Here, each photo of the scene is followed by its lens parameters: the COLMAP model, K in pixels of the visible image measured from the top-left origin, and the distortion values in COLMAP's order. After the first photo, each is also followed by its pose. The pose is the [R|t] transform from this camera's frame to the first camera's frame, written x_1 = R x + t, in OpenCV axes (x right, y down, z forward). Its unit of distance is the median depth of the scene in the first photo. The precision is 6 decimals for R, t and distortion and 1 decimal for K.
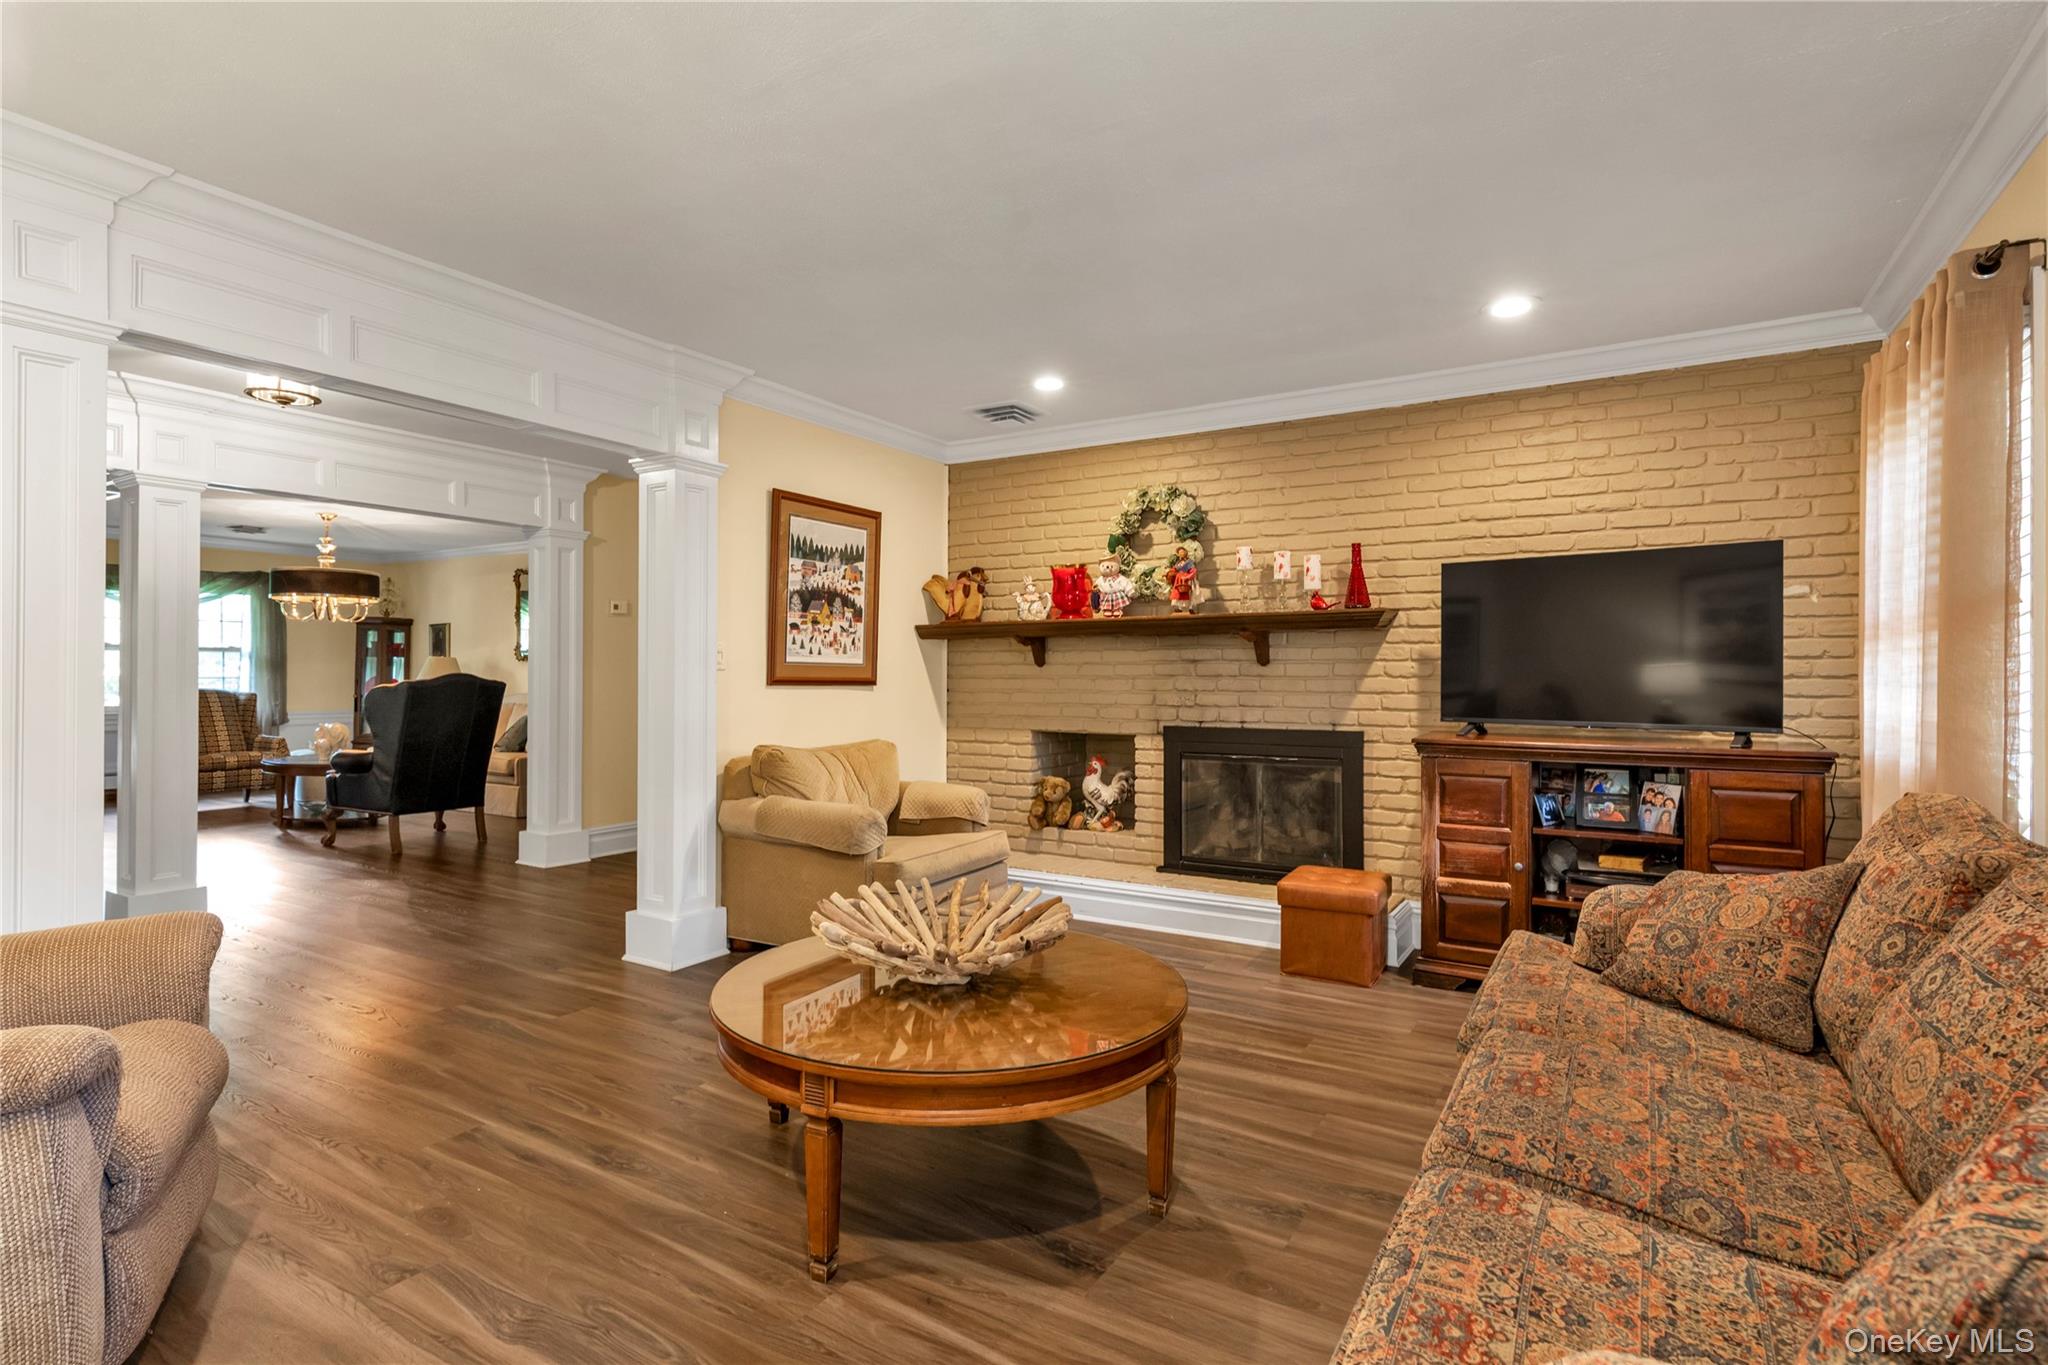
lens RADIAL K [[972.1, 0, 1023.2], [0, 972.1, 679.0], [0, 0, 1]] dist [-0.000743, -0.000060]
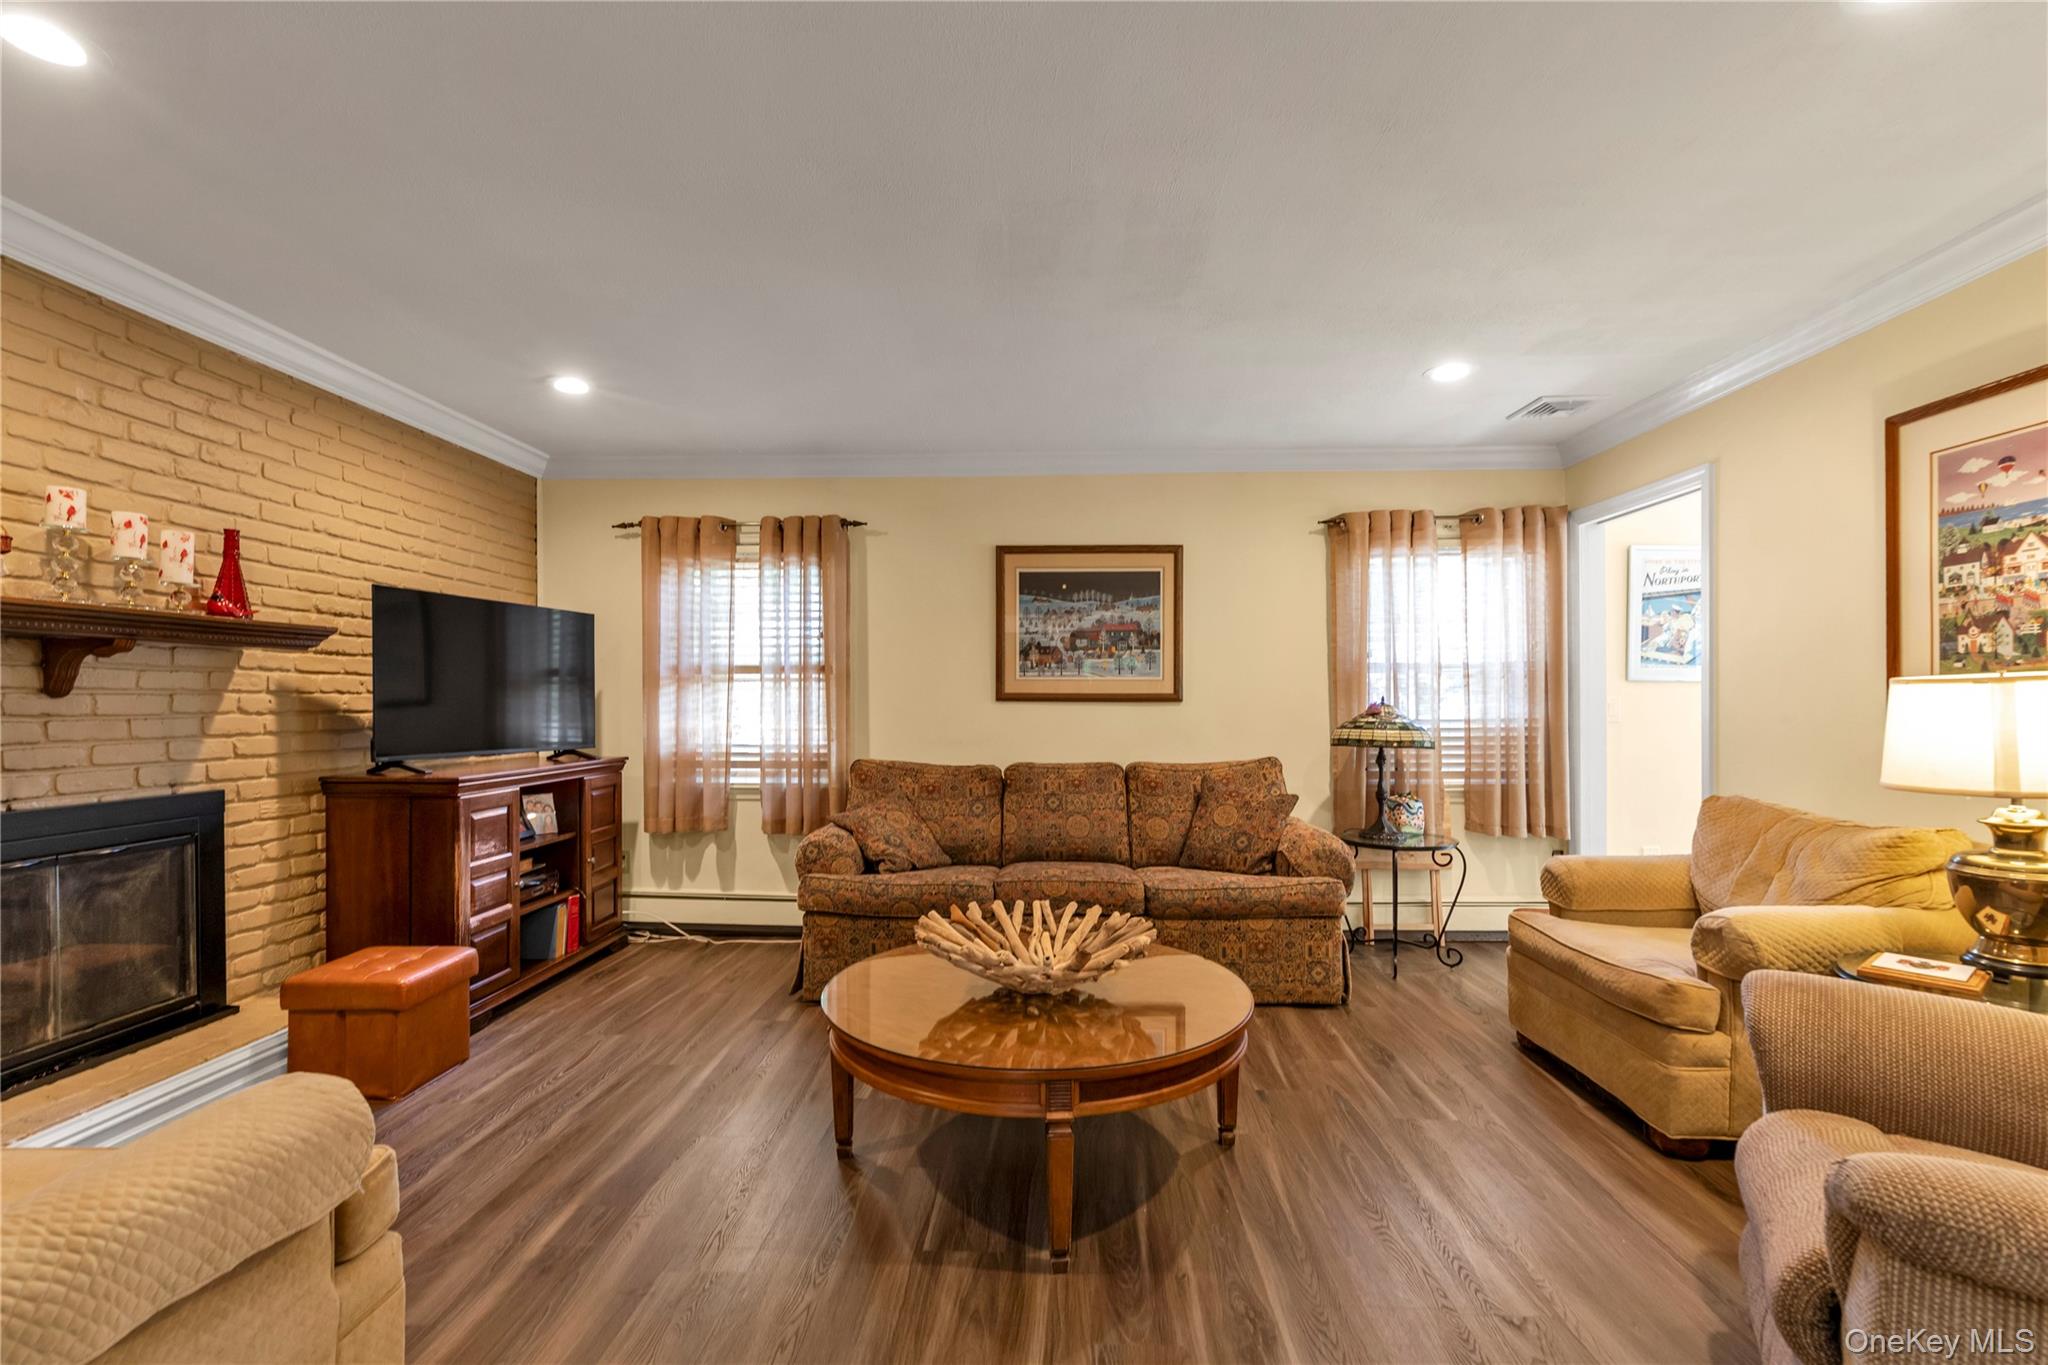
lens RADIAL K [[885.7, 0, 1024.6], [0, 885.7, 694.5], [0, 0, 1]] dist [0.002345, 0.000196]
pose [[-0.473402, 0.004009, 0.880837, -0.515736], [0.002968, 0.999991, -0.002956, -0.013018], [-0.880841, 0.001215, -0.473410, 0.786922]]
